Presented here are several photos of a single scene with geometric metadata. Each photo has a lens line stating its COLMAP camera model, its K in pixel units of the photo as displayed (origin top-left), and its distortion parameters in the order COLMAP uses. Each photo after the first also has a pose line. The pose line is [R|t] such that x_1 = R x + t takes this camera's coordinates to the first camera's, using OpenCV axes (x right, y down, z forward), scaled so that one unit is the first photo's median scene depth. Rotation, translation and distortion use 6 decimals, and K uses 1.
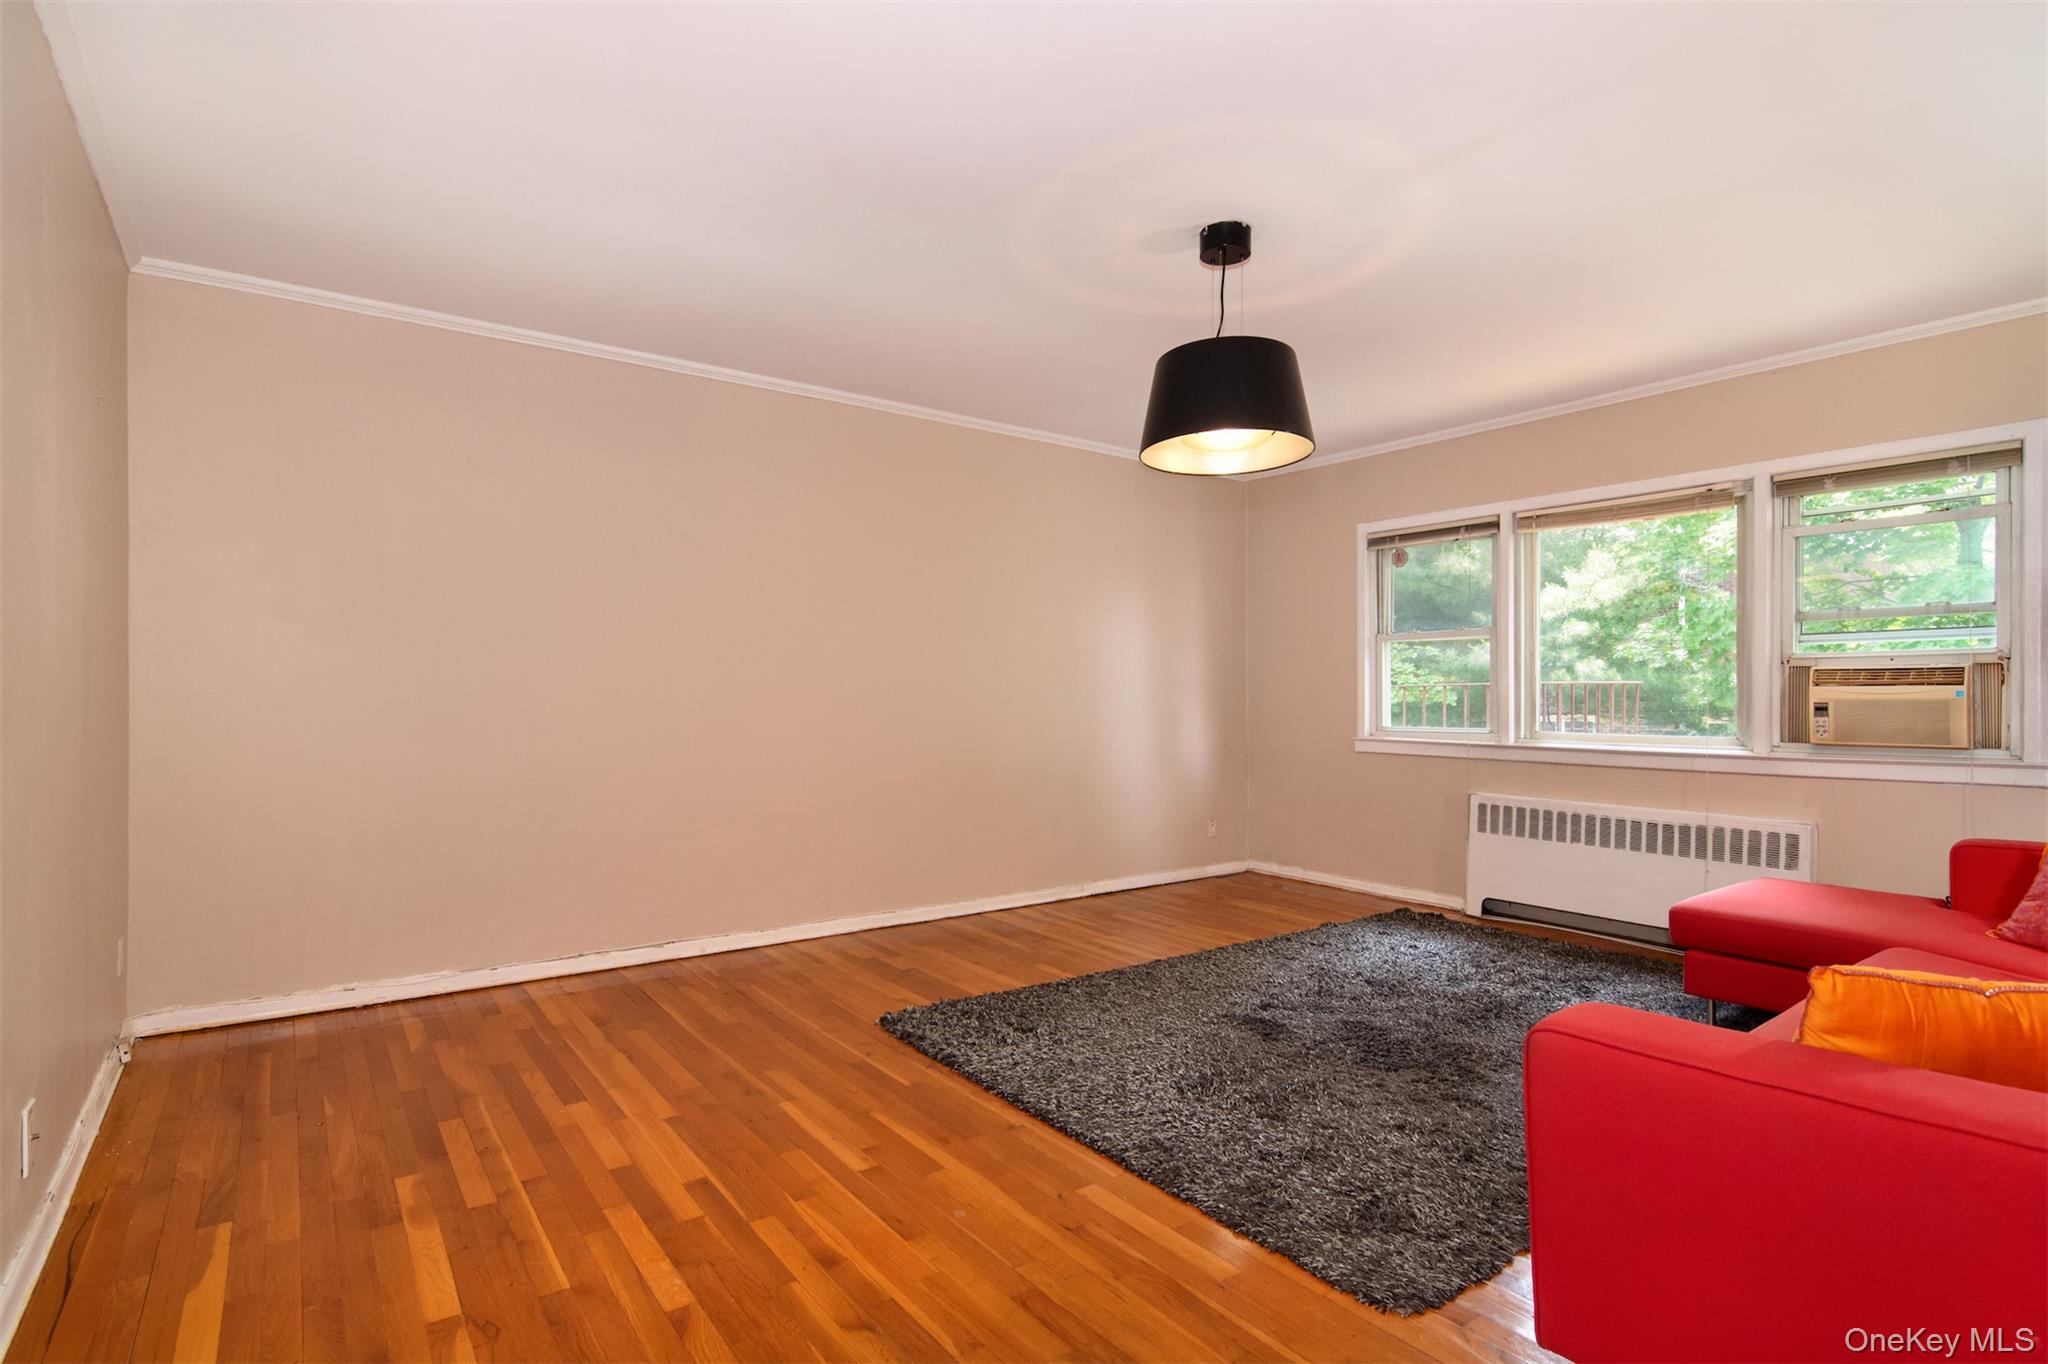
lens RADIAL K [[1016.2, 0, 1024.3], [0, 1016.2, 678.4], [0, 0, 1]] dist [-0.013213, -0.006734]
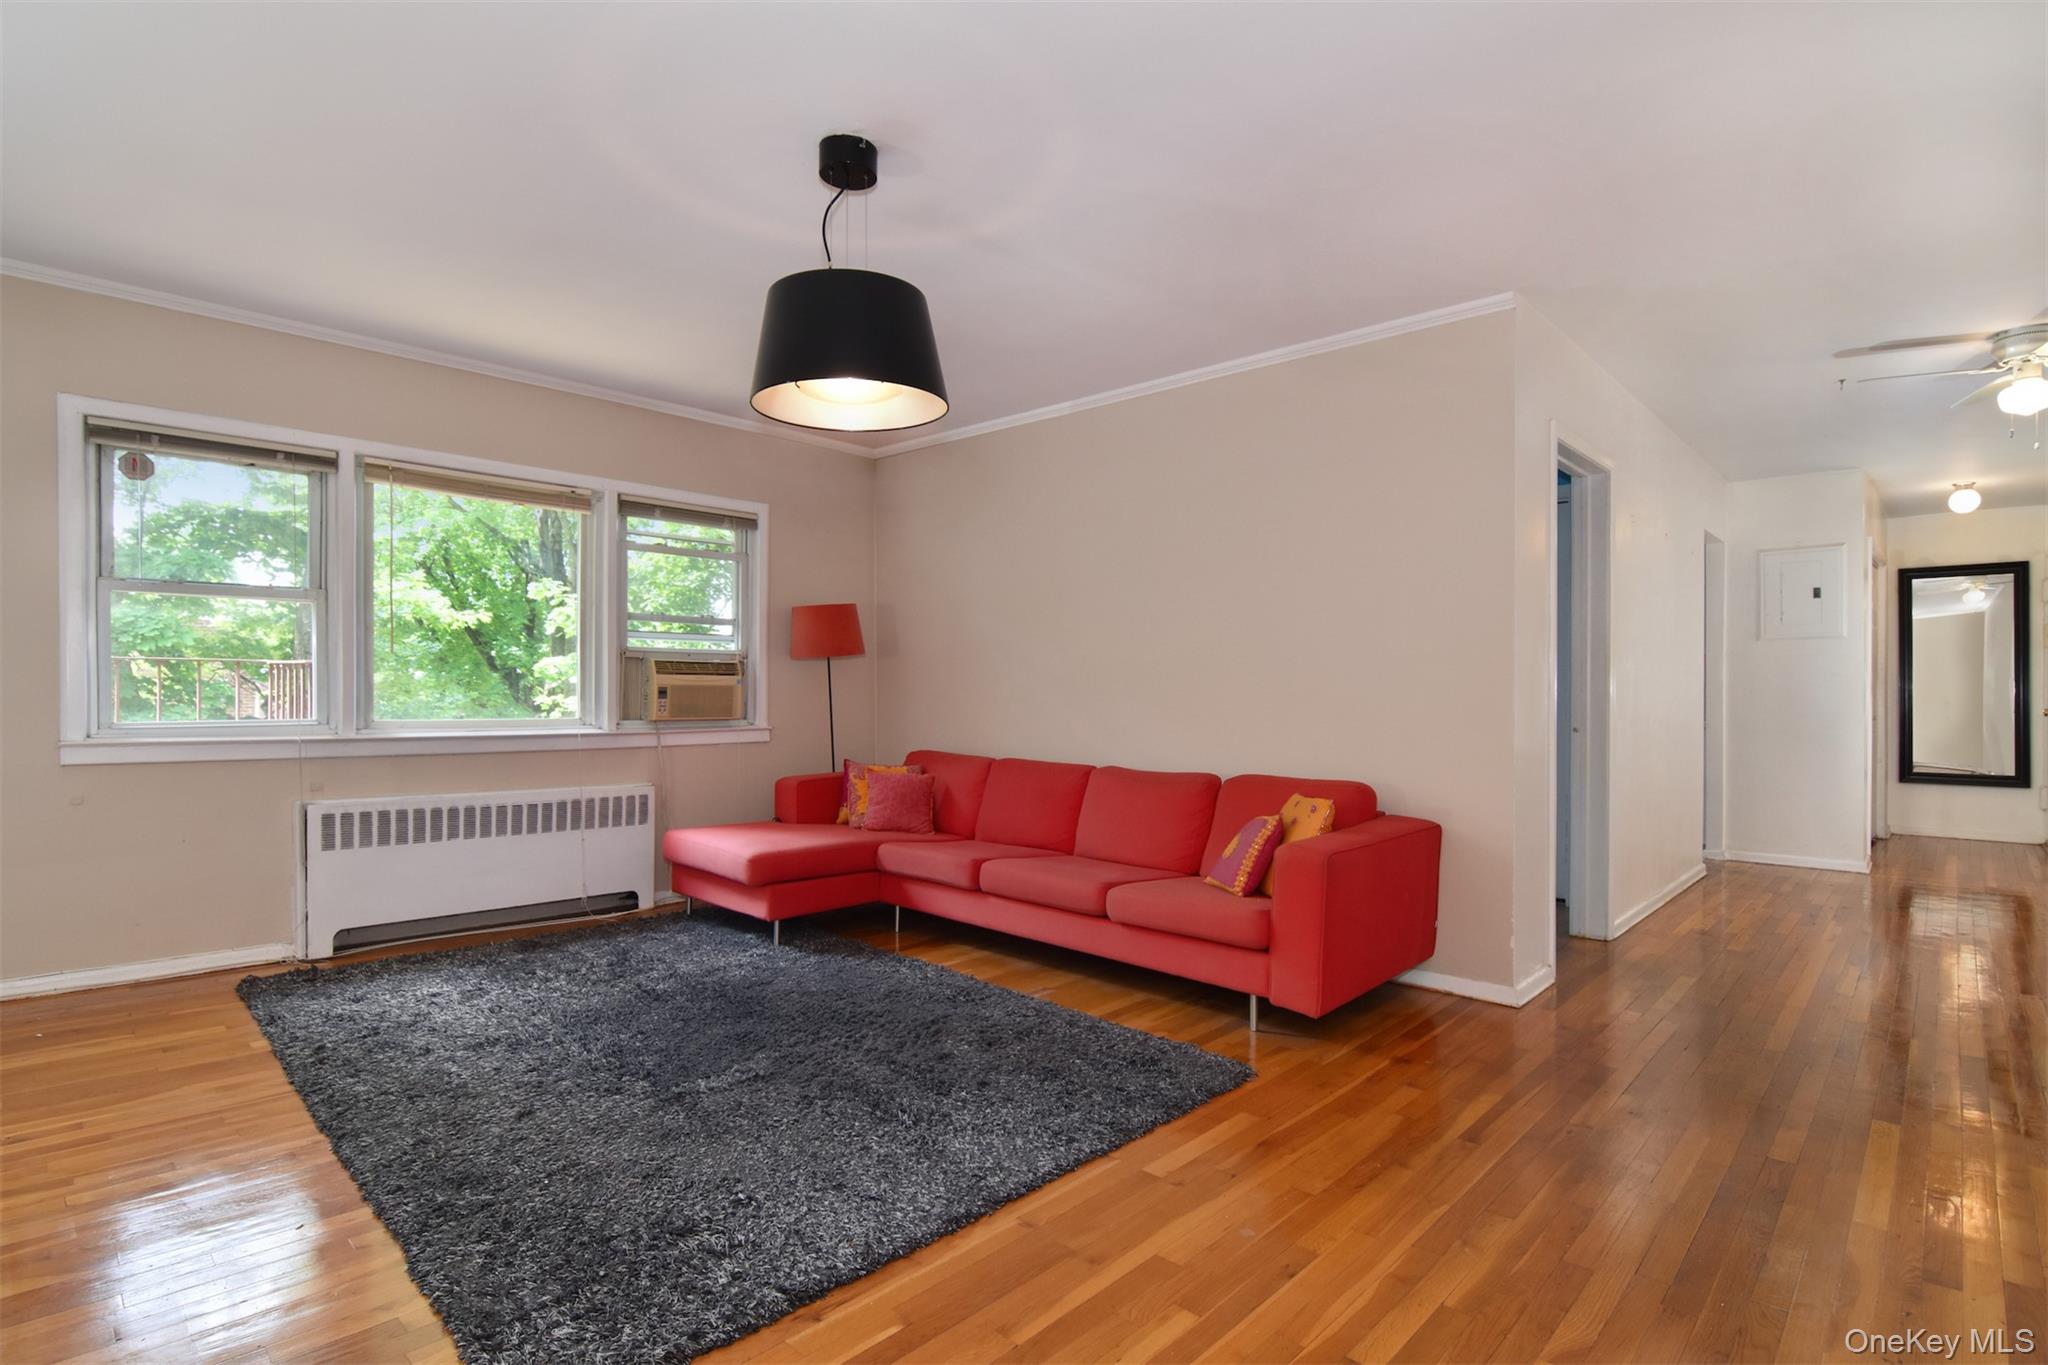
lens RADIAL K [[1016.2, 0, 1029.0], [0, 1016.2, 690.8], [0, 0, 1]] dist [-0.013213, -0.006734]
pose [[-0.187031, -0.008351, 0.982318, -0.479536], [-0.030036, 0.999545, 0.002779, 0.010084], [-0.981895, -0.028985, -0.187197, 0.696937]]
